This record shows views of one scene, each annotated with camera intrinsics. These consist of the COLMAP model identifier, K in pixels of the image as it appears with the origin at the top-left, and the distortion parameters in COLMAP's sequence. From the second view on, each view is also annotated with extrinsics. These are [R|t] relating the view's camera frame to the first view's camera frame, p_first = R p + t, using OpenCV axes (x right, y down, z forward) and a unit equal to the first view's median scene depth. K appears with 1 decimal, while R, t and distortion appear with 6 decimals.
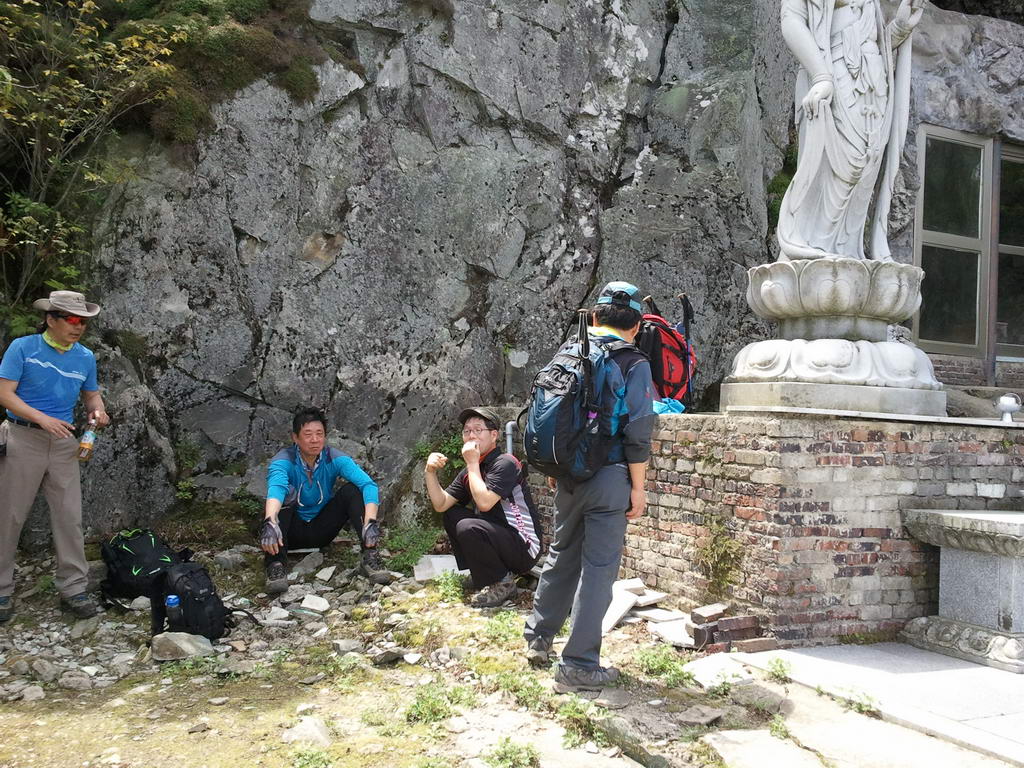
lens RADIAL K [[998.6, 0, 512.0], [0, 998.6, 384.0], [0, 0, 1]] dist [0.047340, -0.145791]
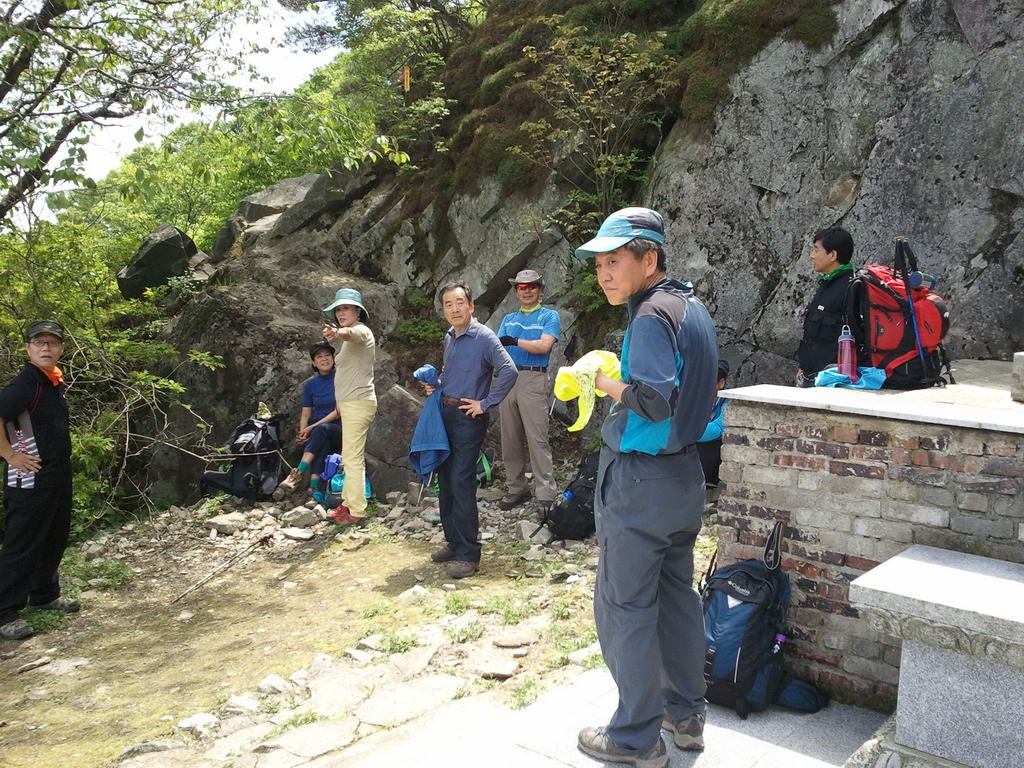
lens RADIAL K [[998.6, 0, 512.0], [0, 998.6, 384.0], [0, 0, 1]] dist [0.047340, -0.145791]
pose [[0.410206, 0.066759, -0.909546, 0.615633], [0.020624, 0.996383, 0.082434, -0.036349], [0.911760, -0.052573, 0.407345, 0.304002]]
